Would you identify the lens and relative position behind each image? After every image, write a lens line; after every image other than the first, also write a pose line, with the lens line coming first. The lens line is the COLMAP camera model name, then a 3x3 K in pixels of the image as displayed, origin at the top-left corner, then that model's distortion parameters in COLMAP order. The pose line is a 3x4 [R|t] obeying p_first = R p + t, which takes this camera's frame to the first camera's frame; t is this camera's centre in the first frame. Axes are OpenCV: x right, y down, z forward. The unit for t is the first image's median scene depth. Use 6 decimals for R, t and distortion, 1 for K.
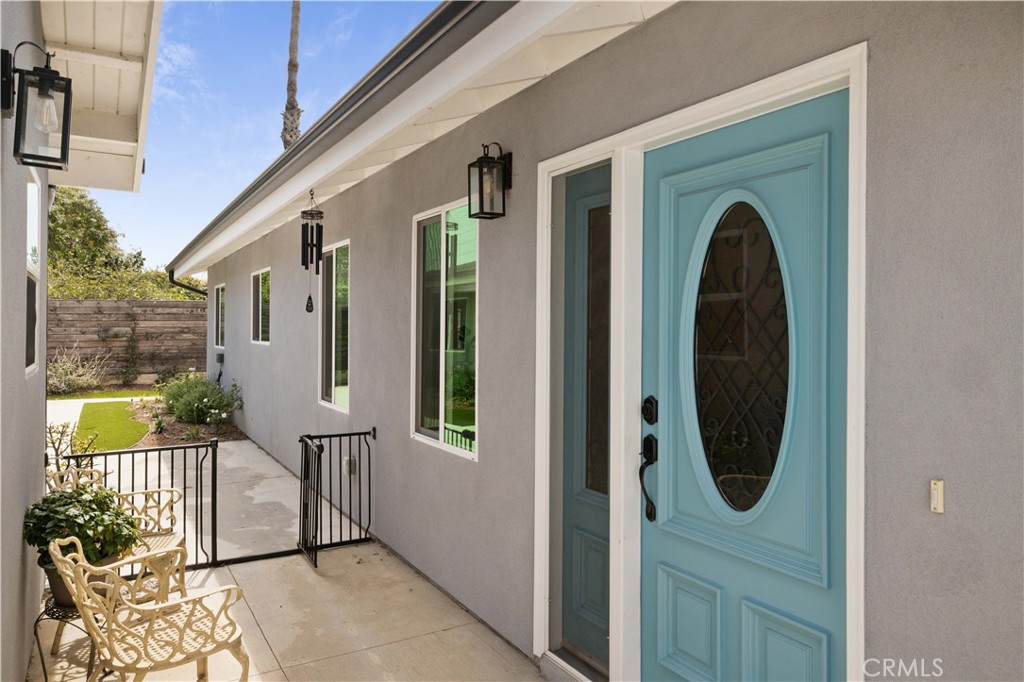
lens RADIAL K [[716.1, 0, 513.7], [0, 716.1, 321.1], [0, 0, 1]] dist [0.003081, 0.000686]
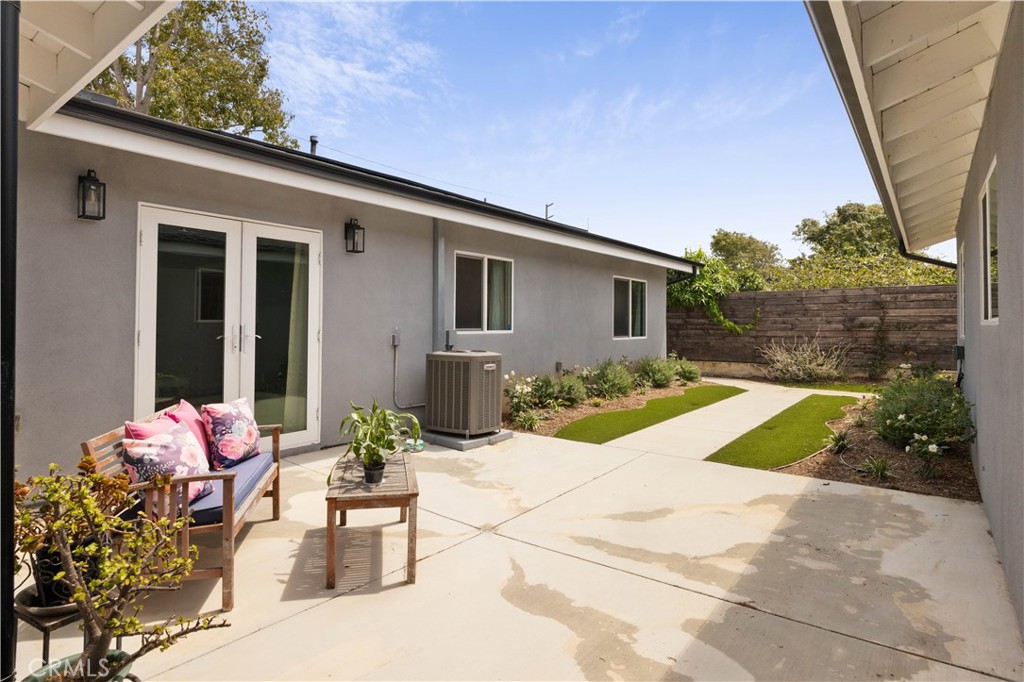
lens RADIAL K [[545.5, 0, 512.7], [0, 545.5, 315.5], [0, 0, 1]] dist [0.002969, 0.000480]
pose [[0.388643, -0.015656, -0.921255, -0.070931], [0.004445, 0.999876, -0.015117, 0.016112], [0.921378, 0.001780, 0.388664, 0.294103]]
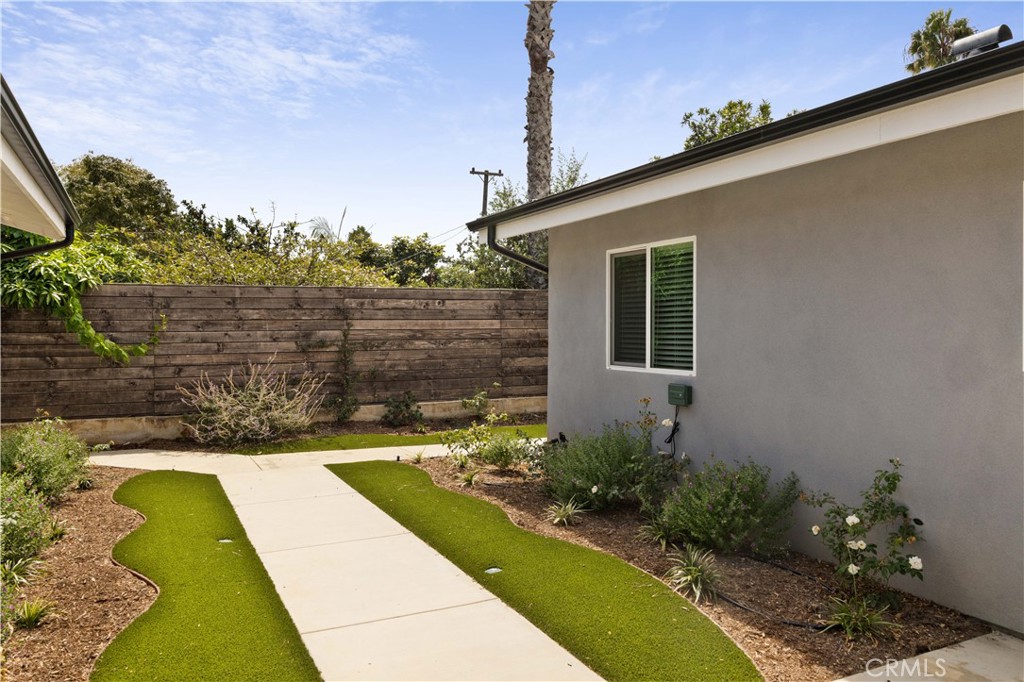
lens RADIAL K [[772.4, 0, 512.0], [0, 772.4, 341.0], [0, 0, 1]] dist [-0.000373, -0.001015]
pose [[0.997863, -0.001338, -0.065324, -0.342293], [0.002826, 0.999738, 0.022697, 0.003193], [0.065277, -0.022833, 0.997606, 0.337118]]
